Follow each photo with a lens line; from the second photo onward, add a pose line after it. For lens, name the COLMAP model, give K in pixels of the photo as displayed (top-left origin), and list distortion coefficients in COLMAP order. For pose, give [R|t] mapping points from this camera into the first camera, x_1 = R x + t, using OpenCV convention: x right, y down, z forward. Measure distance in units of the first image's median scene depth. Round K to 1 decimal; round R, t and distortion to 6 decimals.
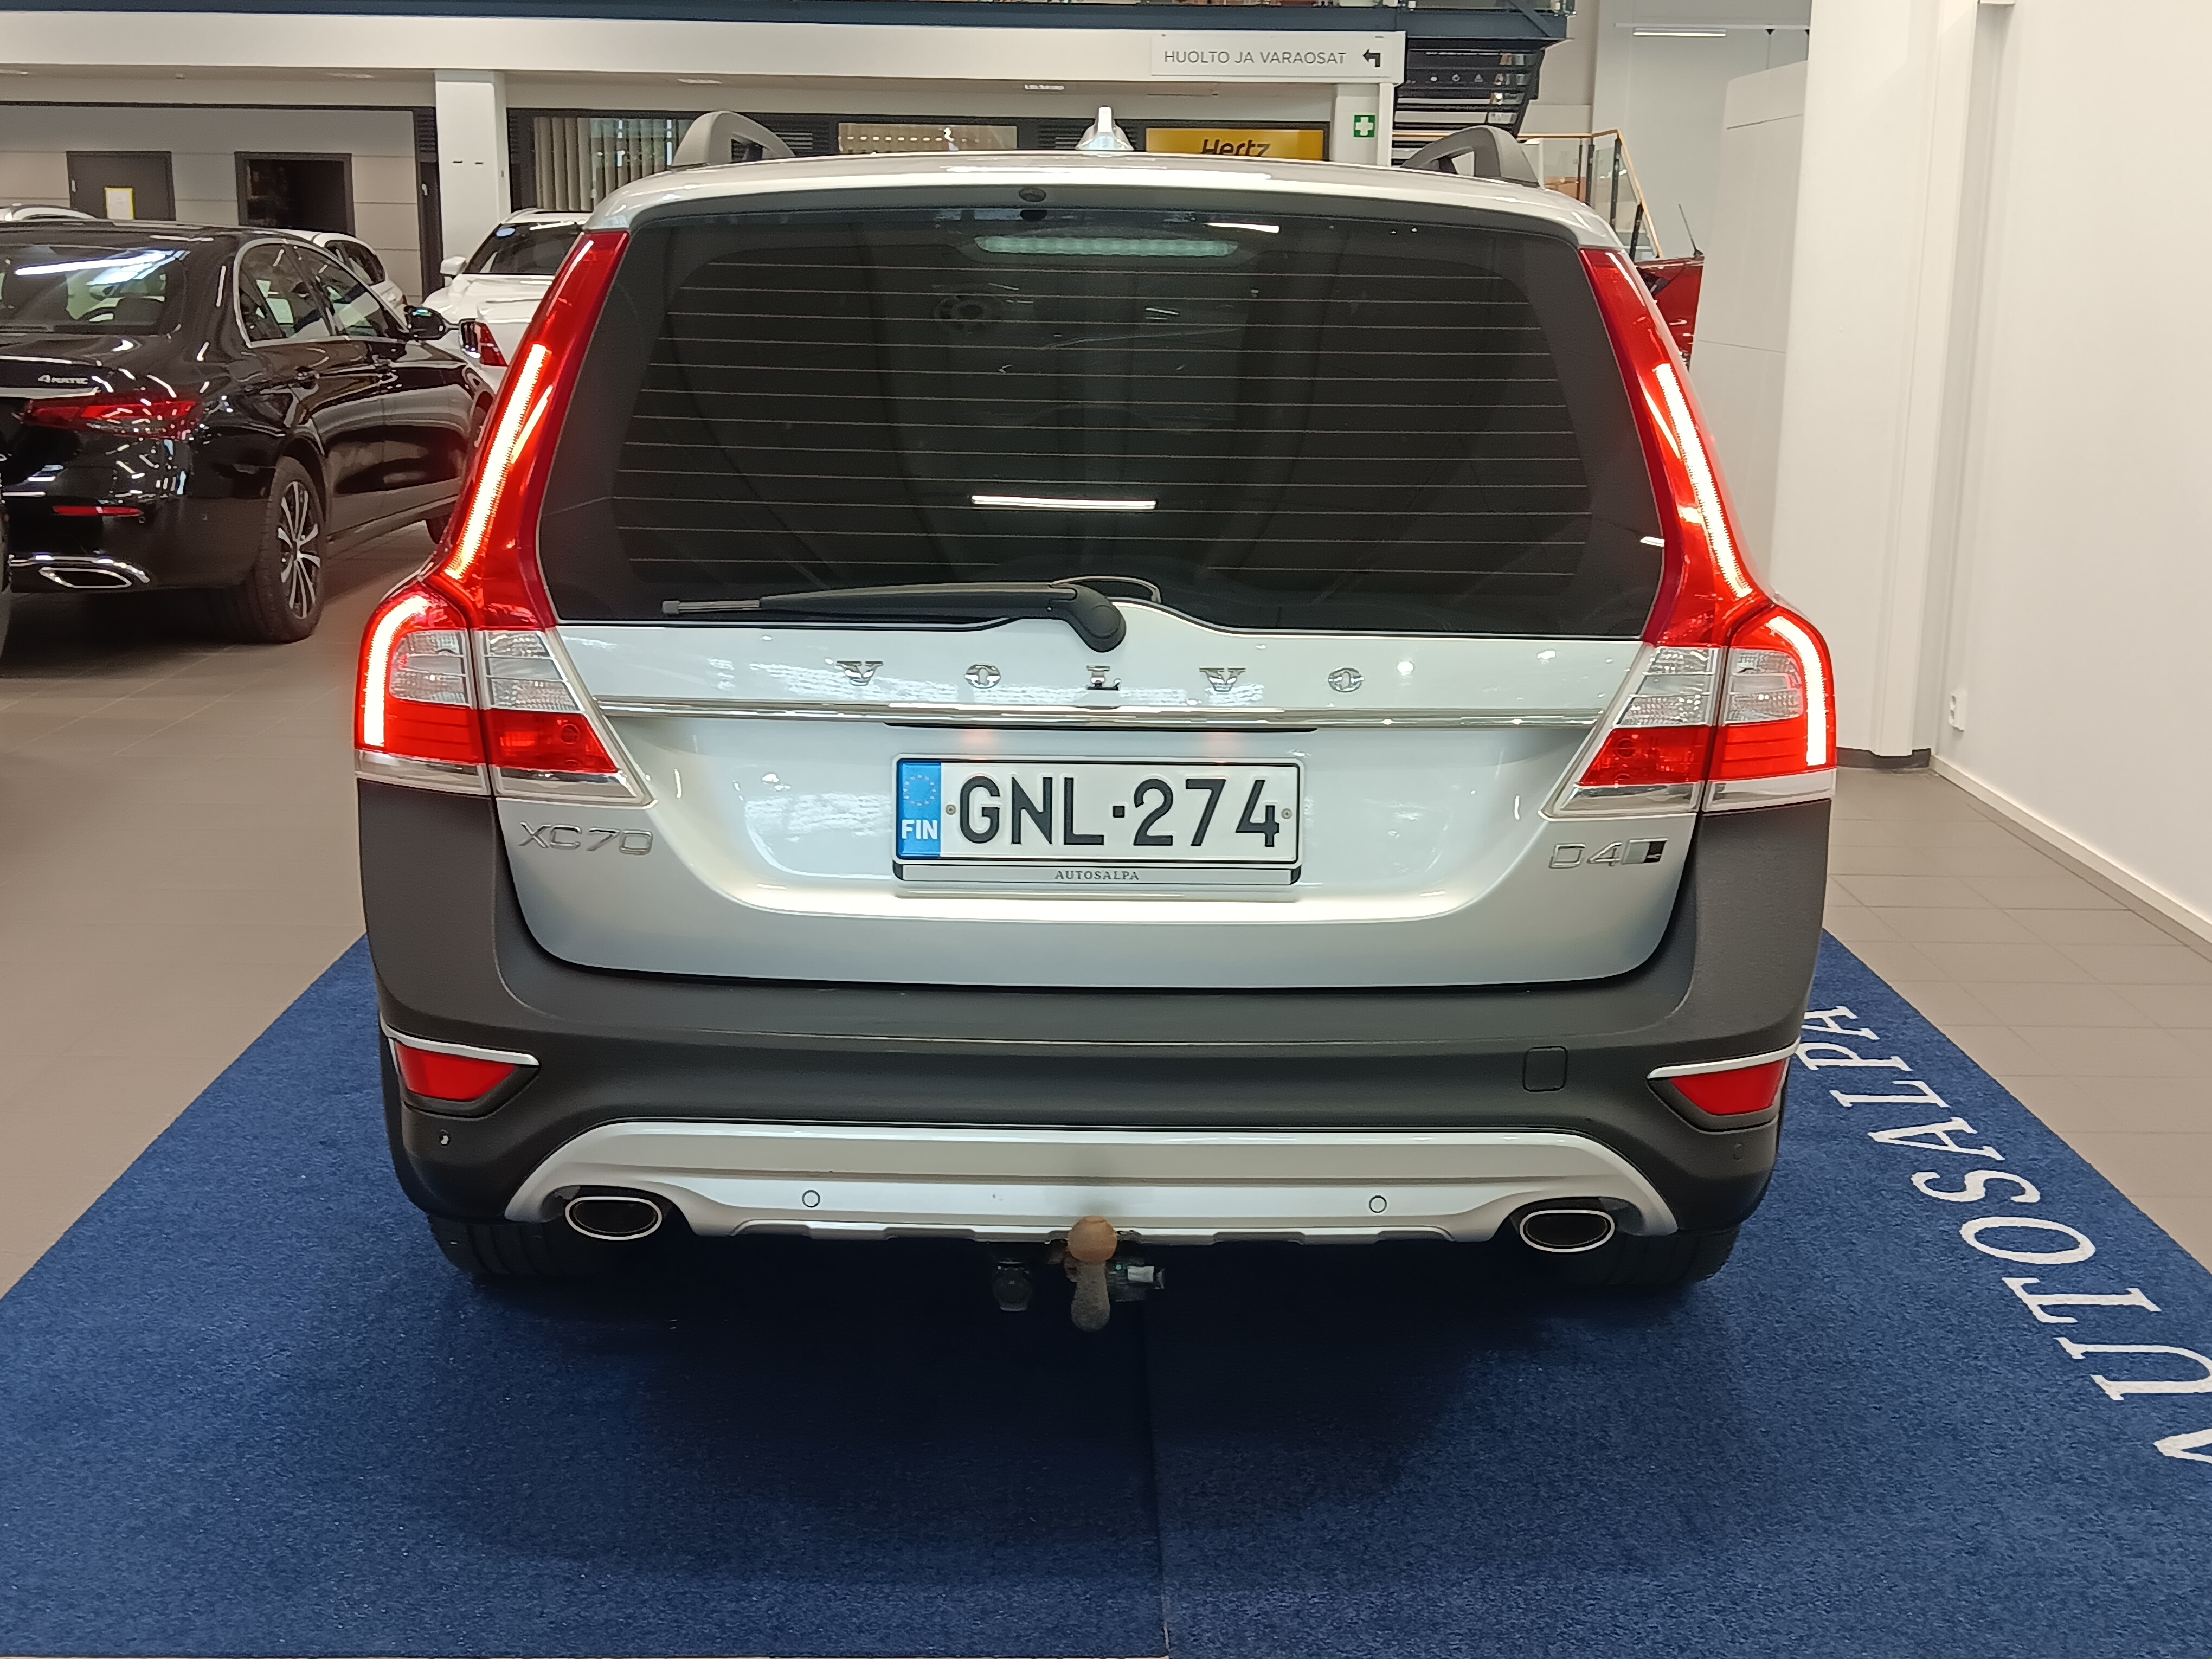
lens RADIAL K [[2465.7, 0, 1106.0], [0, 2465.7, 829.5], [0, 0, 1]] dist [0.151491, -0.391648]
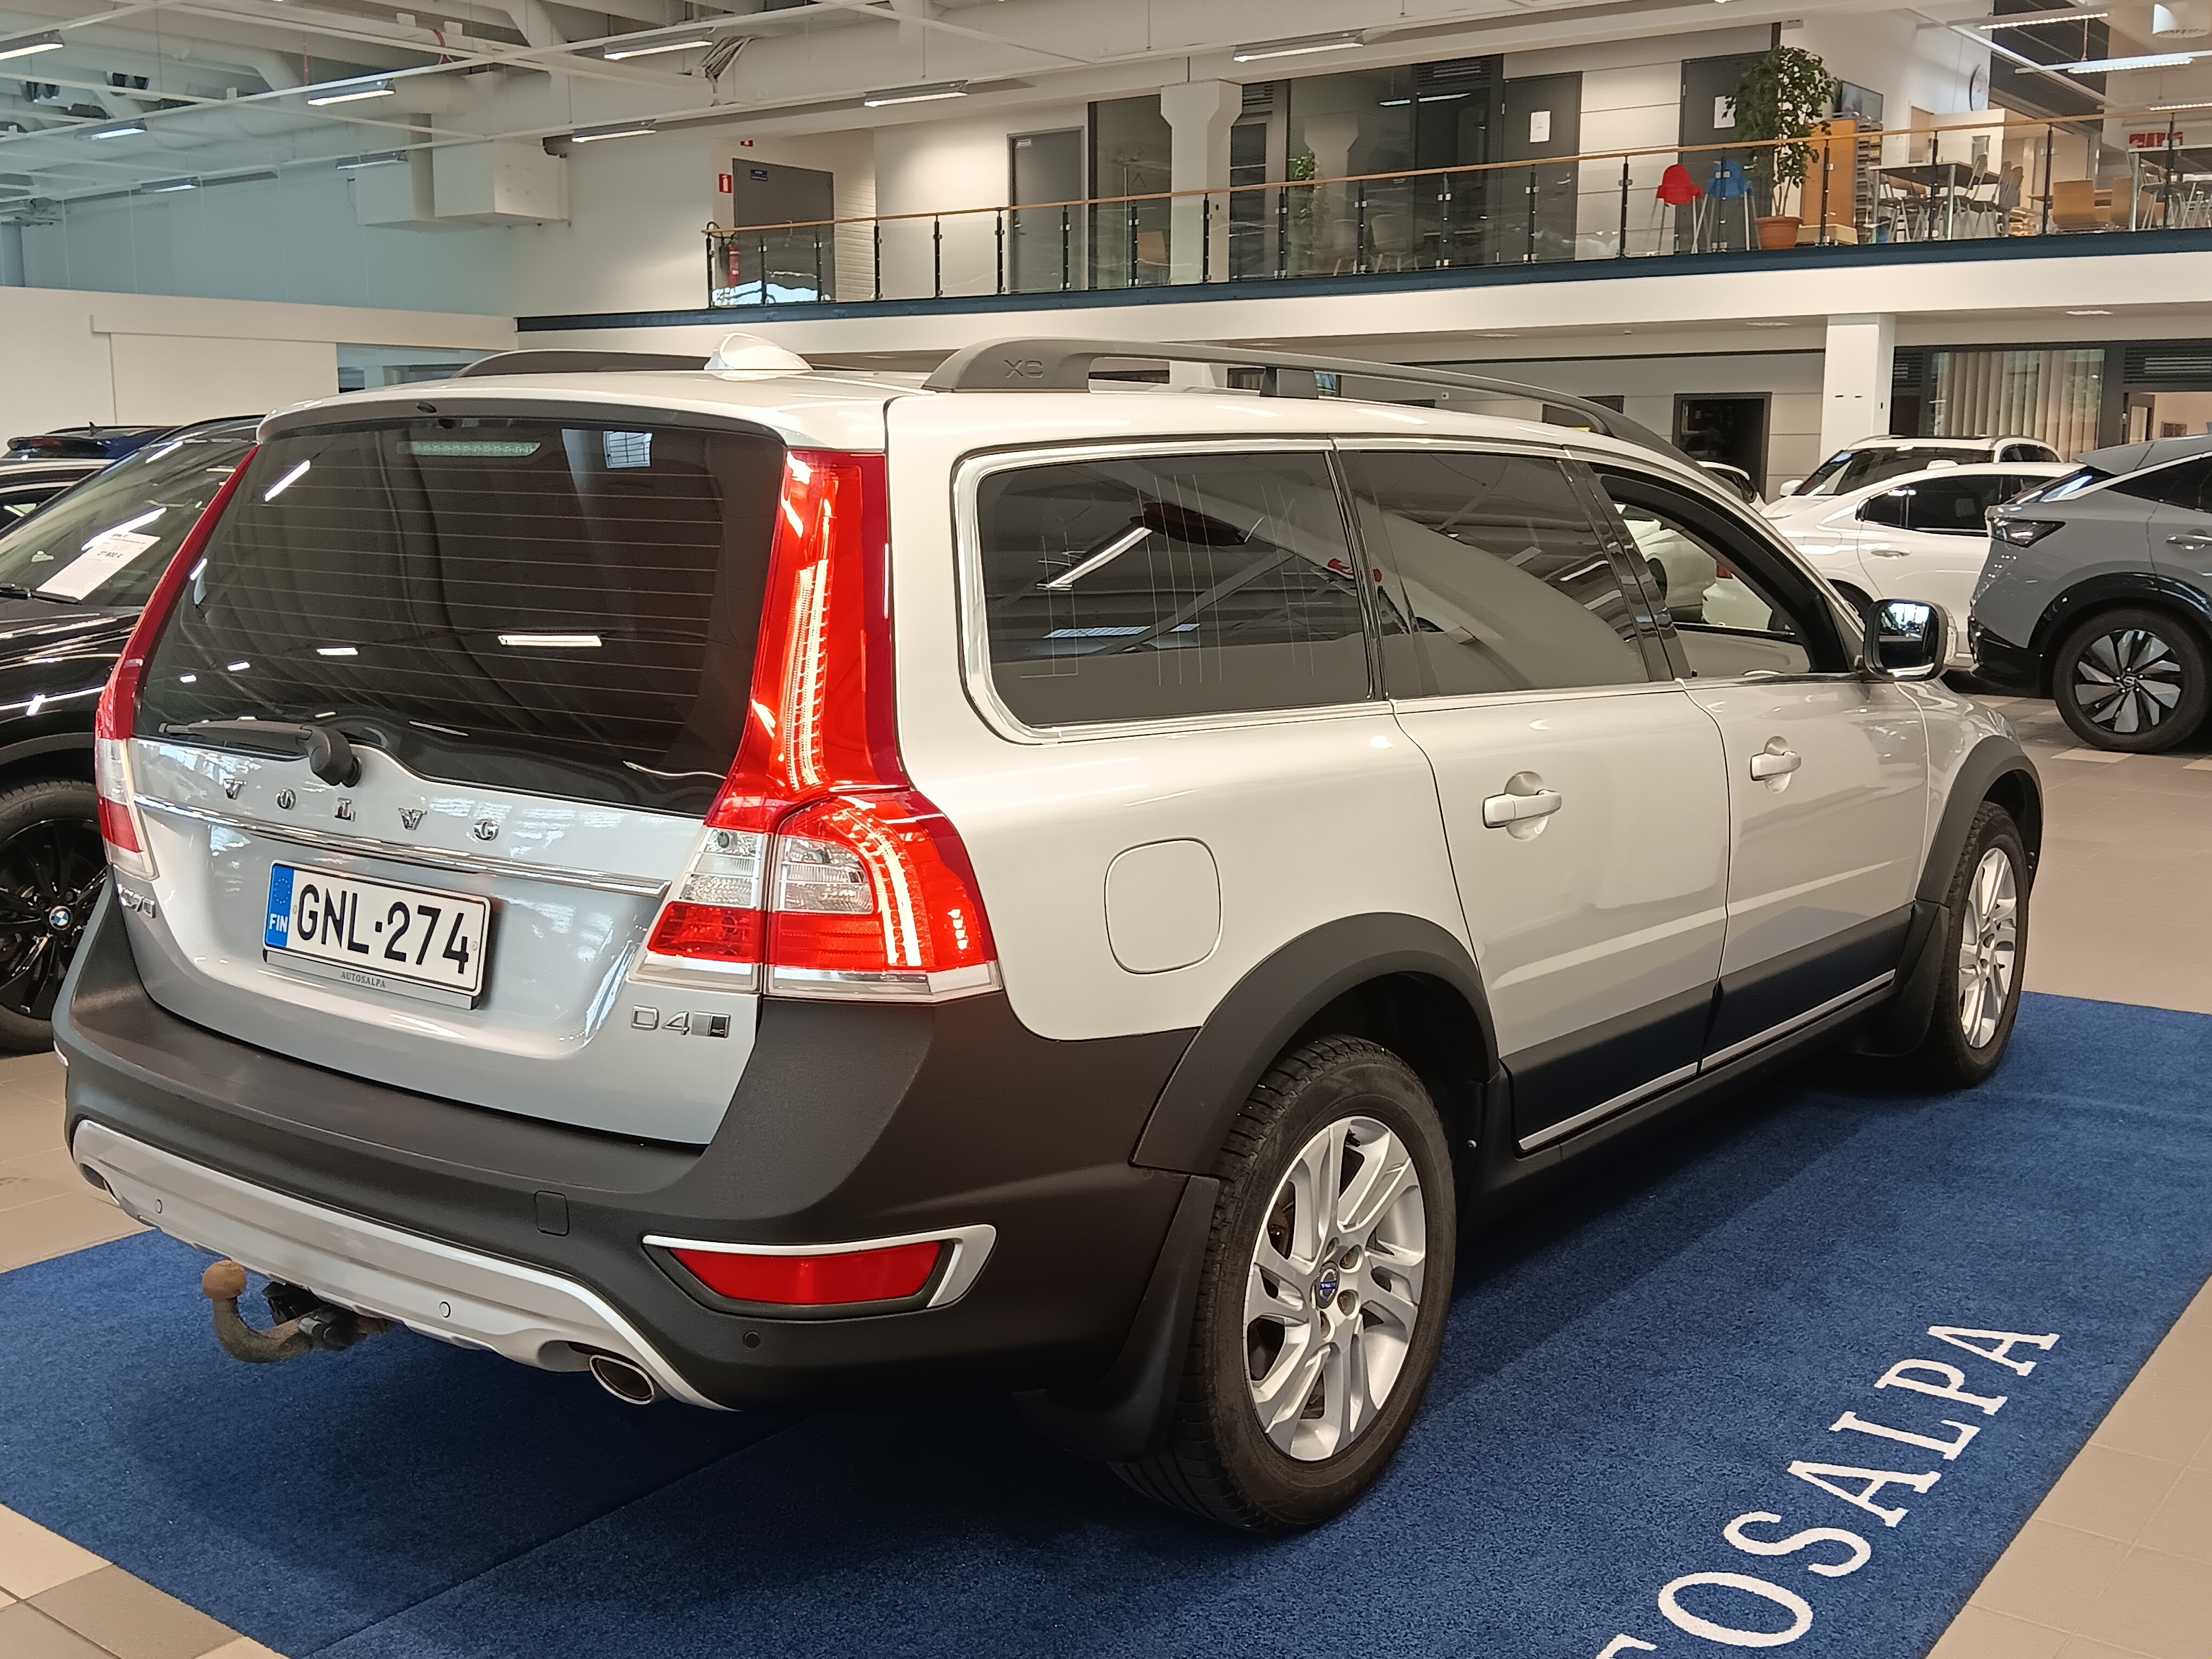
lens RADIAL K [[2245.5, 0, 1106.0], [0, 2245.5, 829.5], [0, 0, 1]] dist [0.010261, -0.173663]
pose [[0.789876, 0.084678, -0.607393, 0.665654], [-0.128429, 0.991300, -0.028814, -0.048252], [0.599669, 0.100767, 0.793879, 0.265082]]
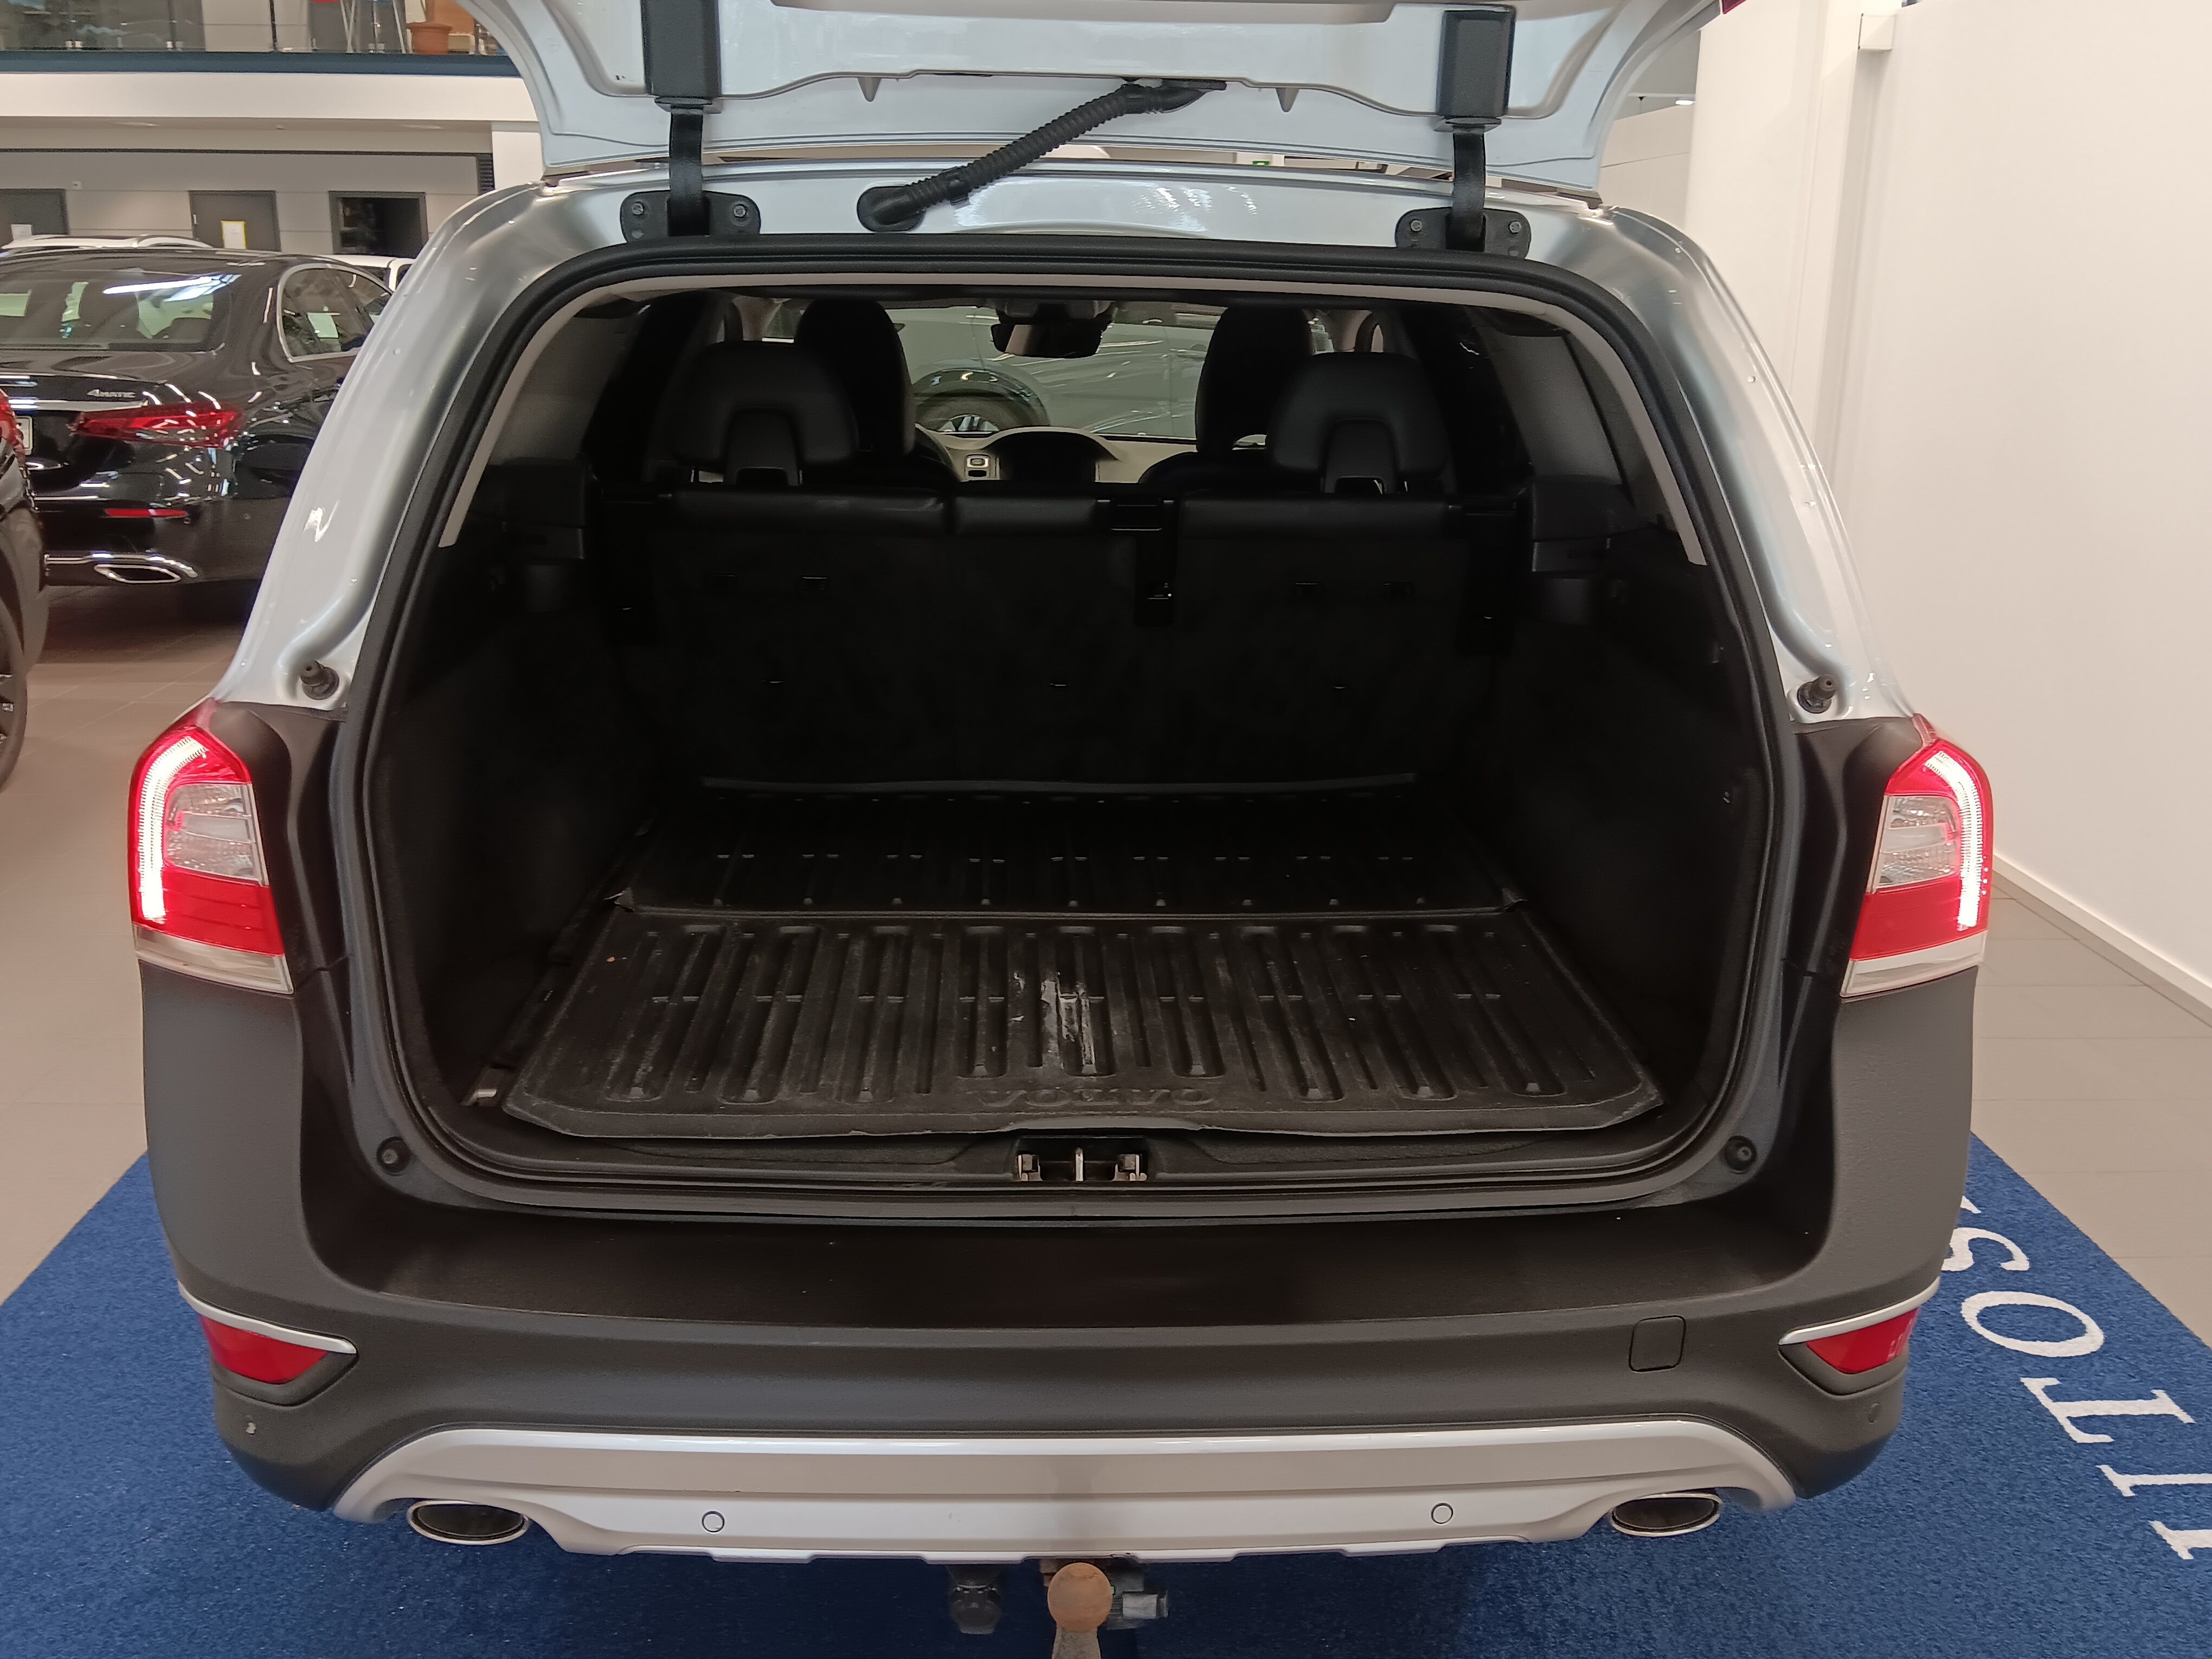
lens RADIAL K [[1934.6, 0, 1106.0], [0, 1934.6, 829.5], [0, 0, 1]] dist [-0.001200, -0.024947]
pose [[0.999563, -0.006387, 0.028866, -0.009065], [0.004861, 0.998602, 0.052637, -0.070111], [-0.029162, -0.052474, 0.998196, 0.291483]]
